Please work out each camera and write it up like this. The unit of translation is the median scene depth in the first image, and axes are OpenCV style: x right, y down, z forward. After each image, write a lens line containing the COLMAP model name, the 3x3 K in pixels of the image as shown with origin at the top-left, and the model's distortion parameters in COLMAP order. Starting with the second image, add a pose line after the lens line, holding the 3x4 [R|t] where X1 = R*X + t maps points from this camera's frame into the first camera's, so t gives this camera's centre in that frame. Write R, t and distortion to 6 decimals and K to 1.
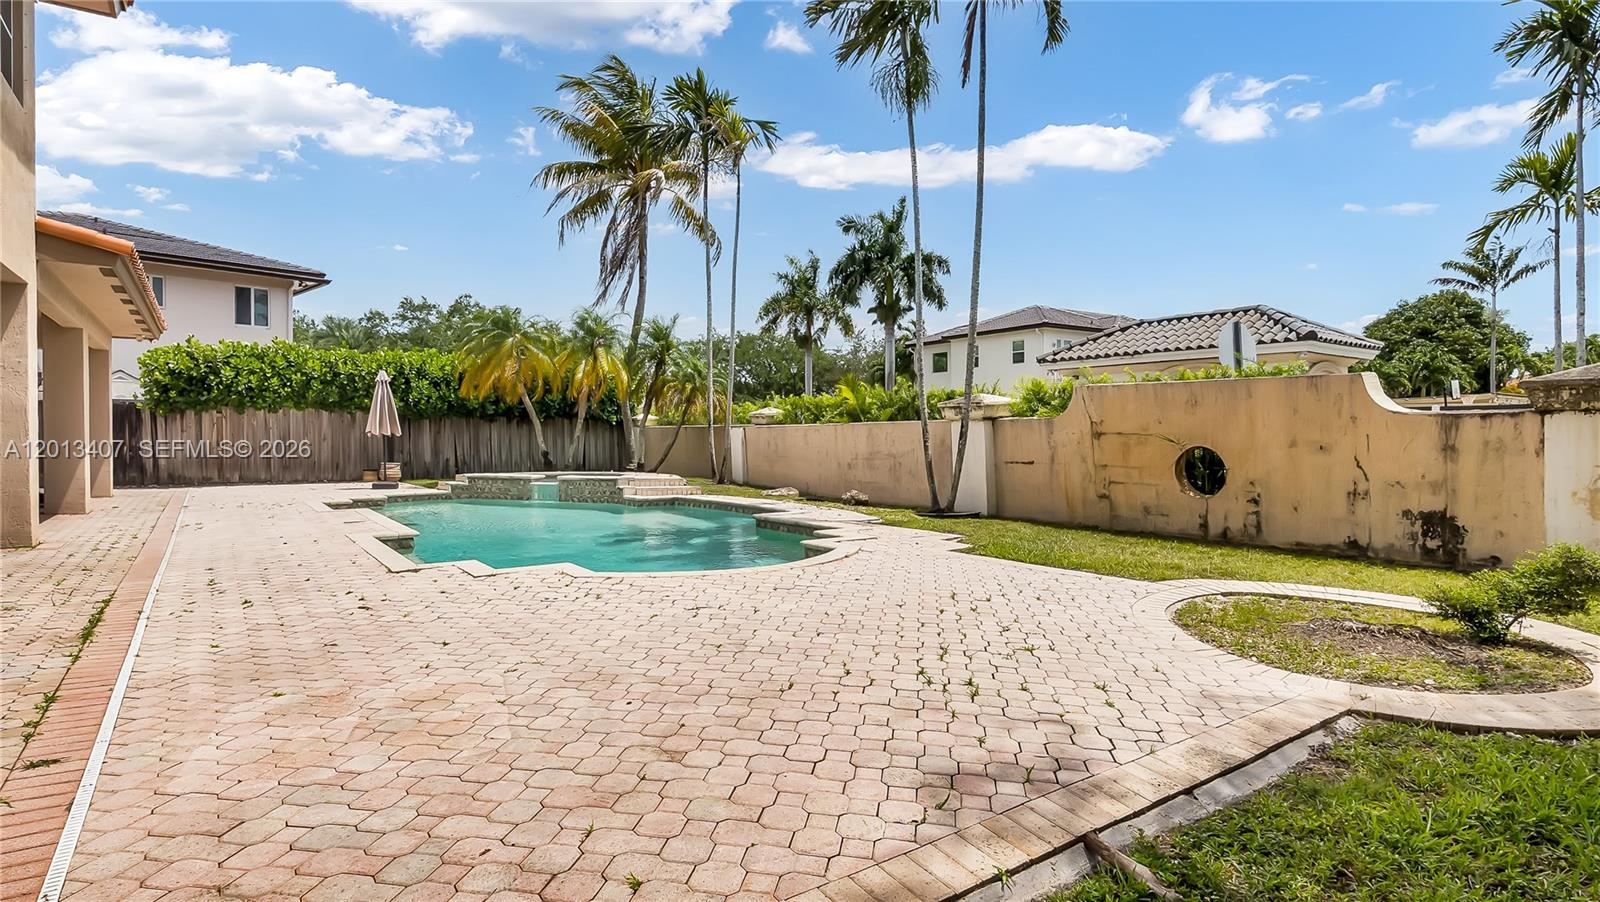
lens RADIAL K [[787.9, 0, 792.2], [0, 787.9, 444.6], [0, 0, 1]] dist [-0.001668, -0.000233]
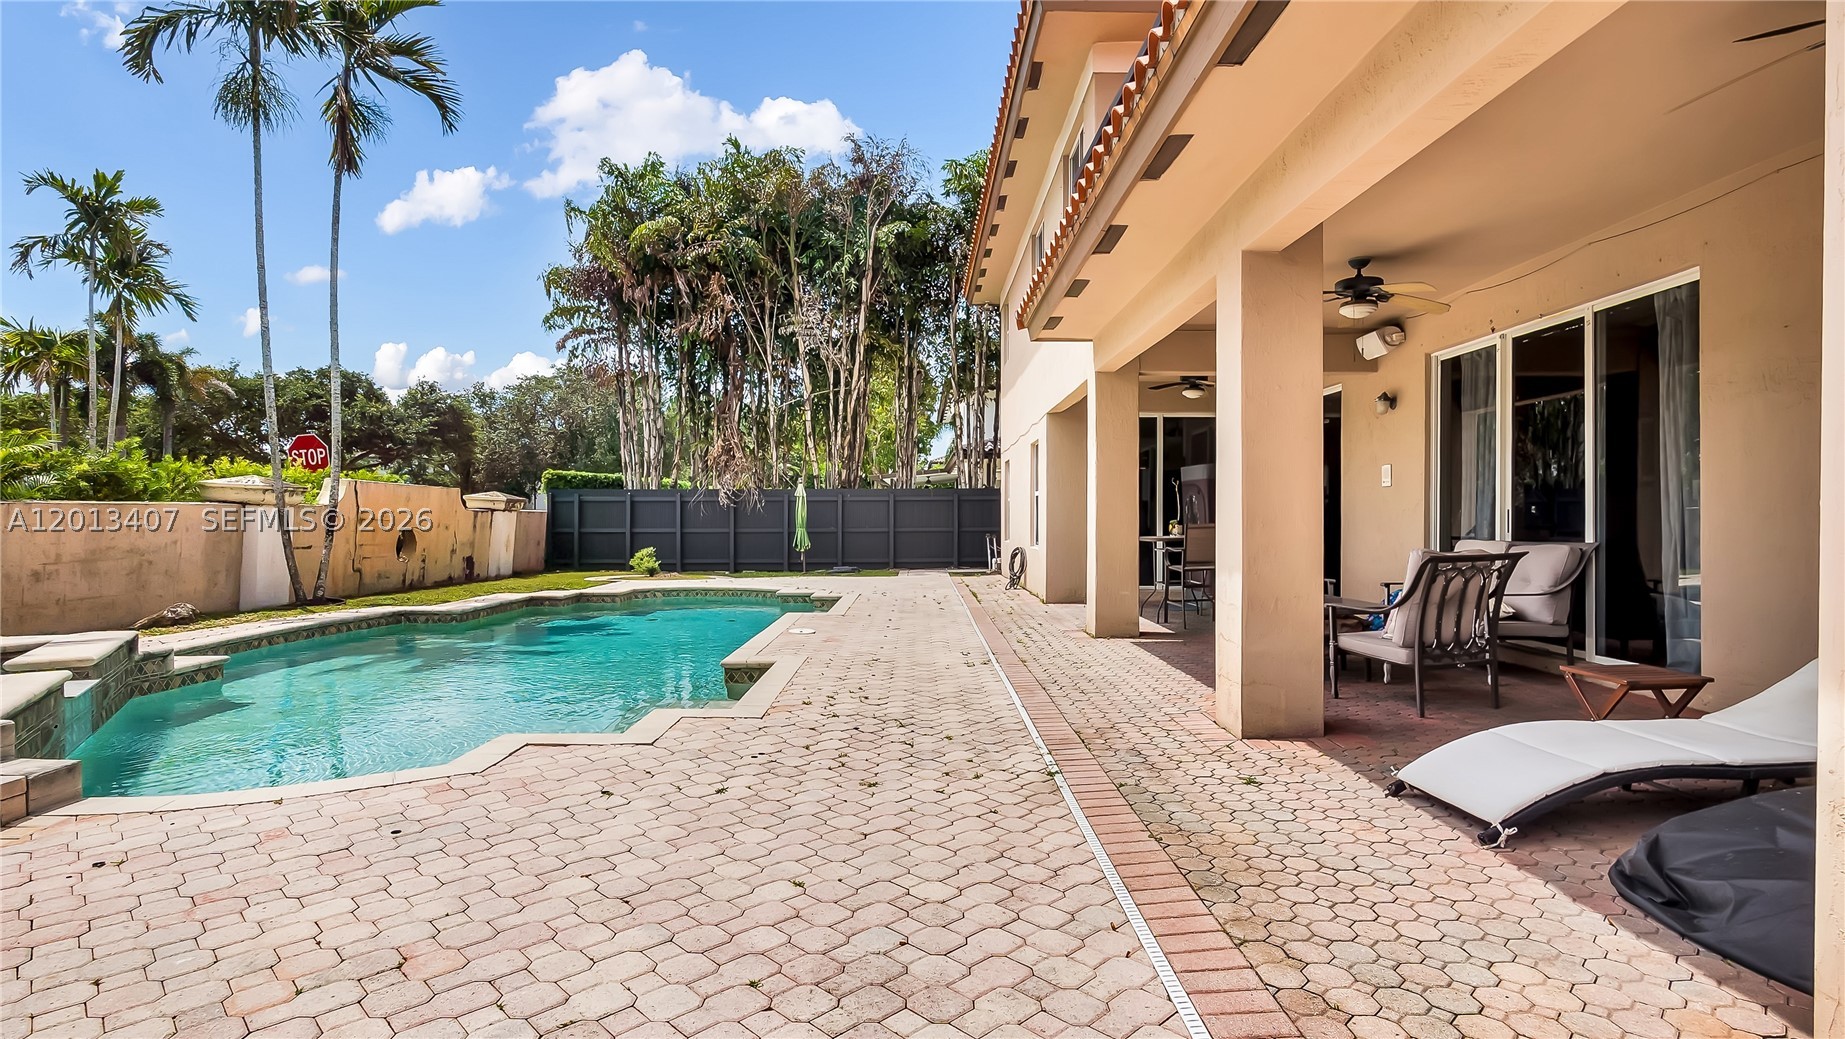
lens RADIAL K [[869.4, 0, 917.4], [0, 869.4, 518.1], [0, 0, 1]] dist [-0.010674, 0.001568]
pose [[-0.805512, -0.001856, 0.592576, -0.603386], [0.004909, 0.999940, 0.009805, -0.013617], [-0.592559, 0.010807, -0.805455, 0.842927]]
